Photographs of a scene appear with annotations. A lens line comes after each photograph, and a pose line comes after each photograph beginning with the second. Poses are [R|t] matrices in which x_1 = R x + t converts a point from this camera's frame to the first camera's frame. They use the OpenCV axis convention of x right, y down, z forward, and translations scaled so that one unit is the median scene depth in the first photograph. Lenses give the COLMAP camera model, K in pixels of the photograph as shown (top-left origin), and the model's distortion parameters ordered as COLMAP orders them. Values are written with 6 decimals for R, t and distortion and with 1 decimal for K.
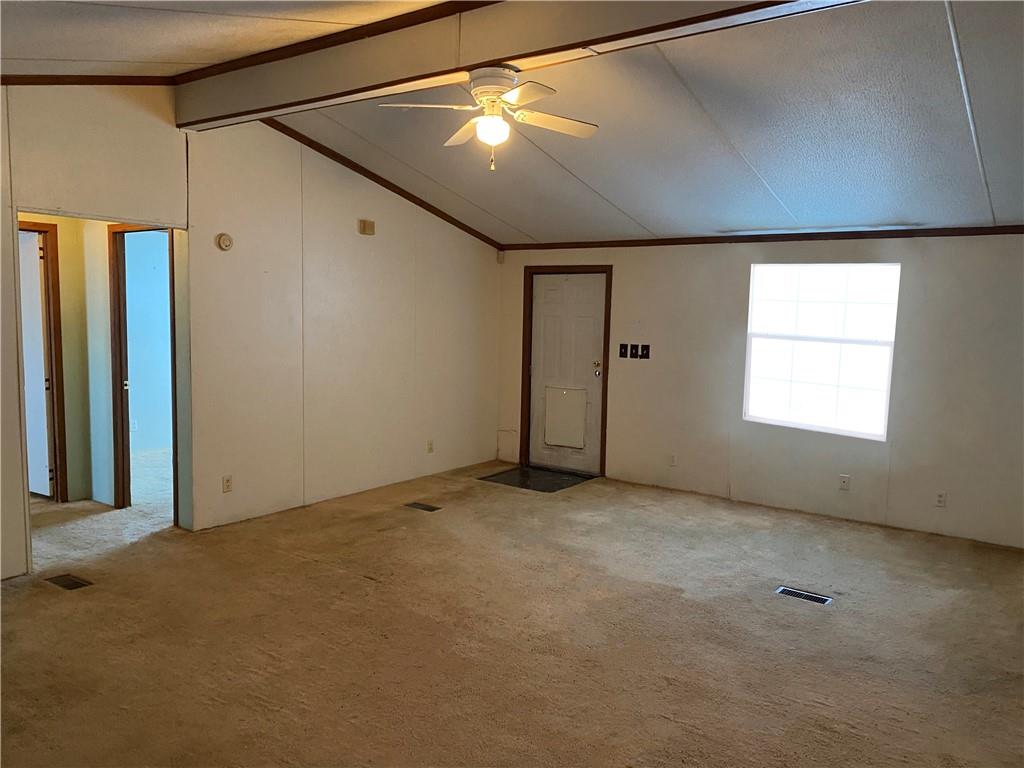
lens RADIAL K [[788.8, 0, 512.0], [0, 788.8, 384.0], [0, 0, 1]] dist [0.030599, -0.003741]
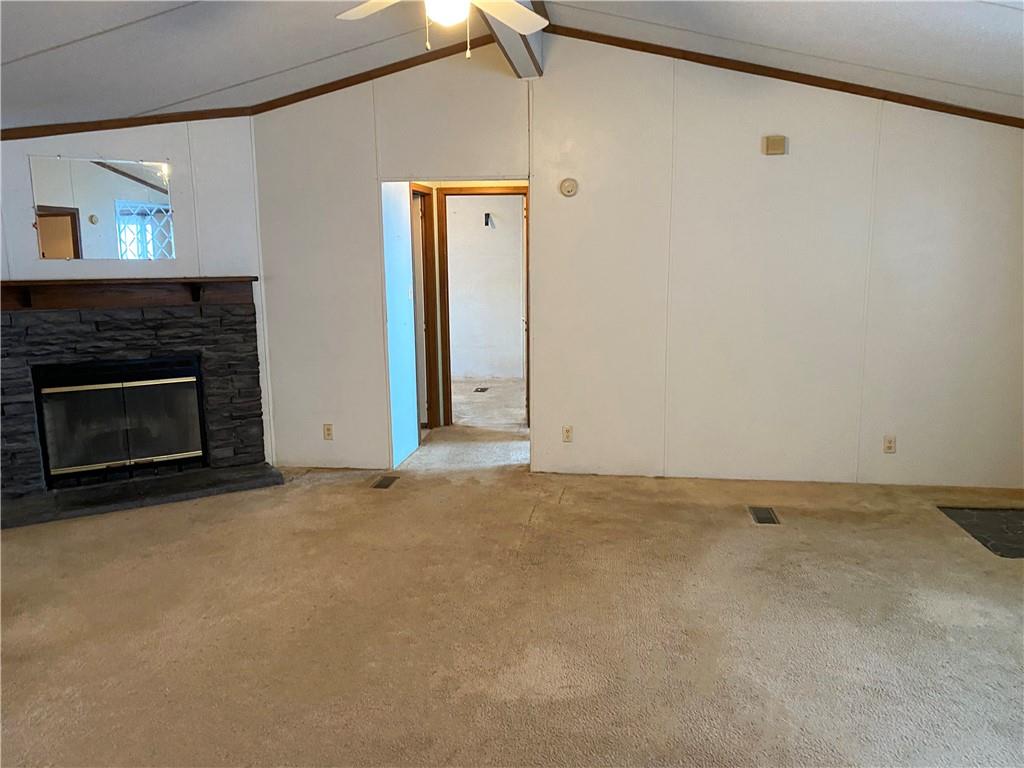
lens RADIAL K [[788.8, 0, 512.0], [0, 788.8, 384.0], [0, 0, 1]] dist [0.030599, -0.003741]
pose [[0.455599, 0.124006, -0.881505, 0.471845], [-0.065596, 0.992234, 0.105680, -0.036225], [0.887765, 0.009675, 0.460196, 0.477328]]
